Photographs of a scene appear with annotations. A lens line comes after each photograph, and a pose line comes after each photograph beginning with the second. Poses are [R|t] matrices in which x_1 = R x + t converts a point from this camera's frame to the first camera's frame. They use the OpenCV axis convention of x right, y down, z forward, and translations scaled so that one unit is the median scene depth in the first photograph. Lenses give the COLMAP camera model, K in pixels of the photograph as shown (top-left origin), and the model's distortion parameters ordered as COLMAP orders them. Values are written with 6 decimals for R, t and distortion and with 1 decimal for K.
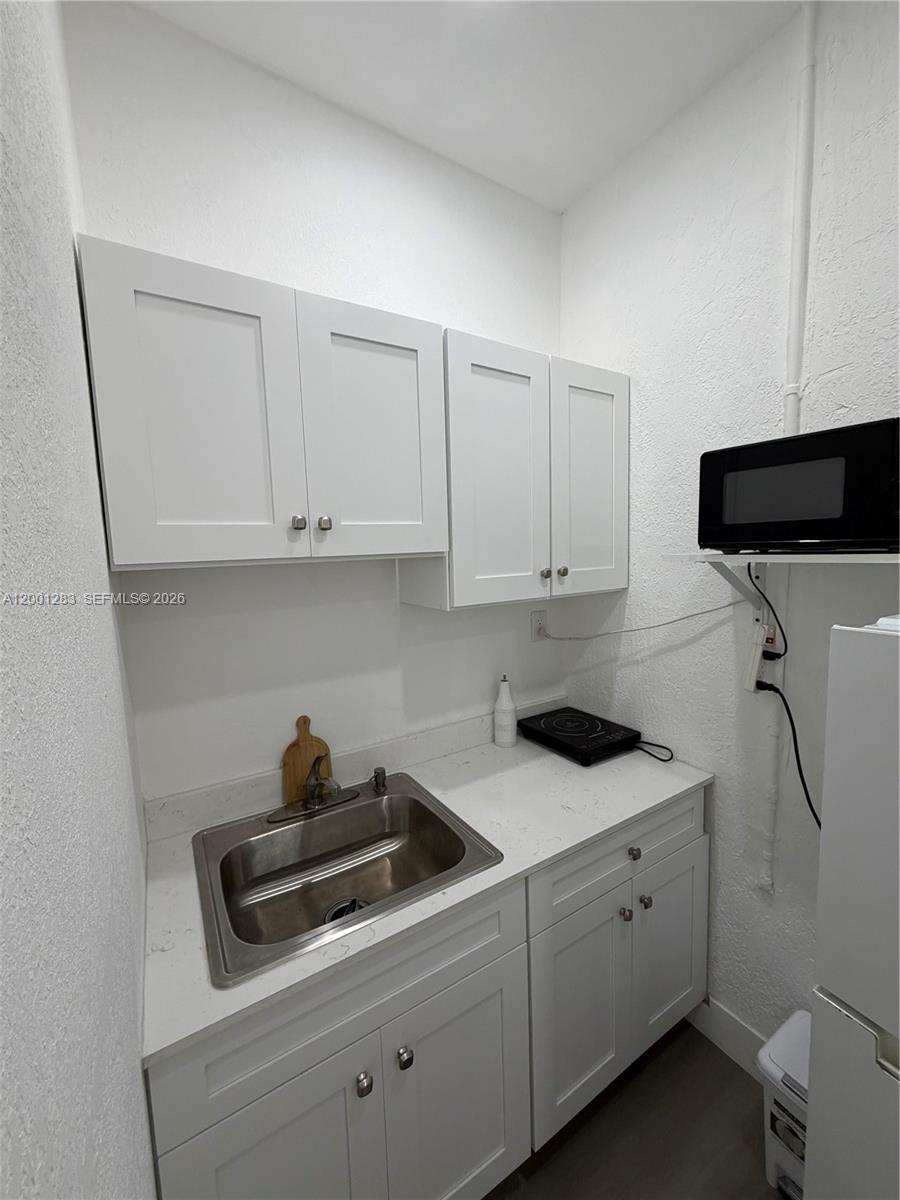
lens RADIAL K [[484.0, 0, 455.4], [0, 484.0, 599.9], [0, 0, 1]] dist [0.001564, -0.000182]
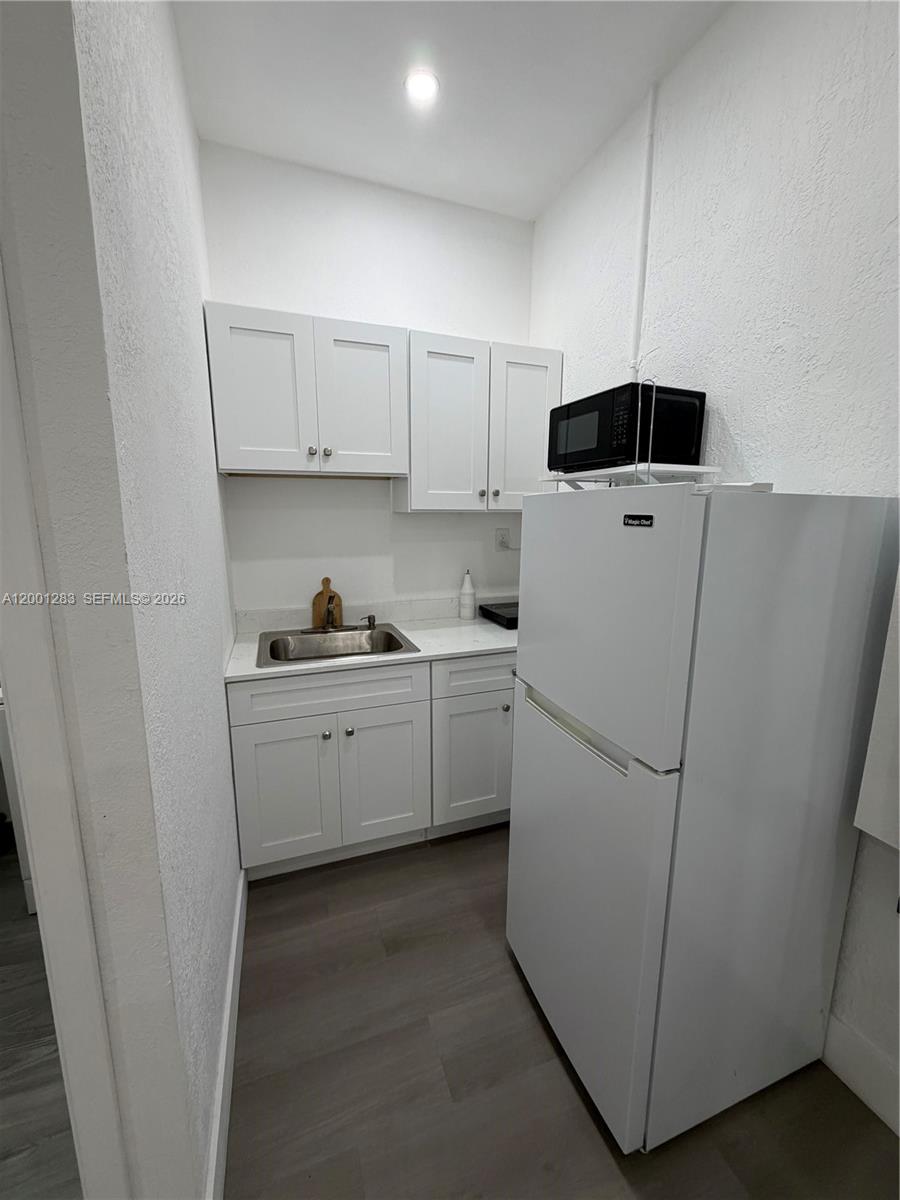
lens RADIAL K [[484.0, 0, 453.3], [0, 484.0, 600.6], [0, 0, 1]] dist [0.001564, -0.000182]
pose [[0.978646, 0.068133, -0.193933, 0.462622], [-0.052959, 0.995192, 0.082386, 0.175721], [0.198613, -0.070356, 0.977549, -0.557317]]
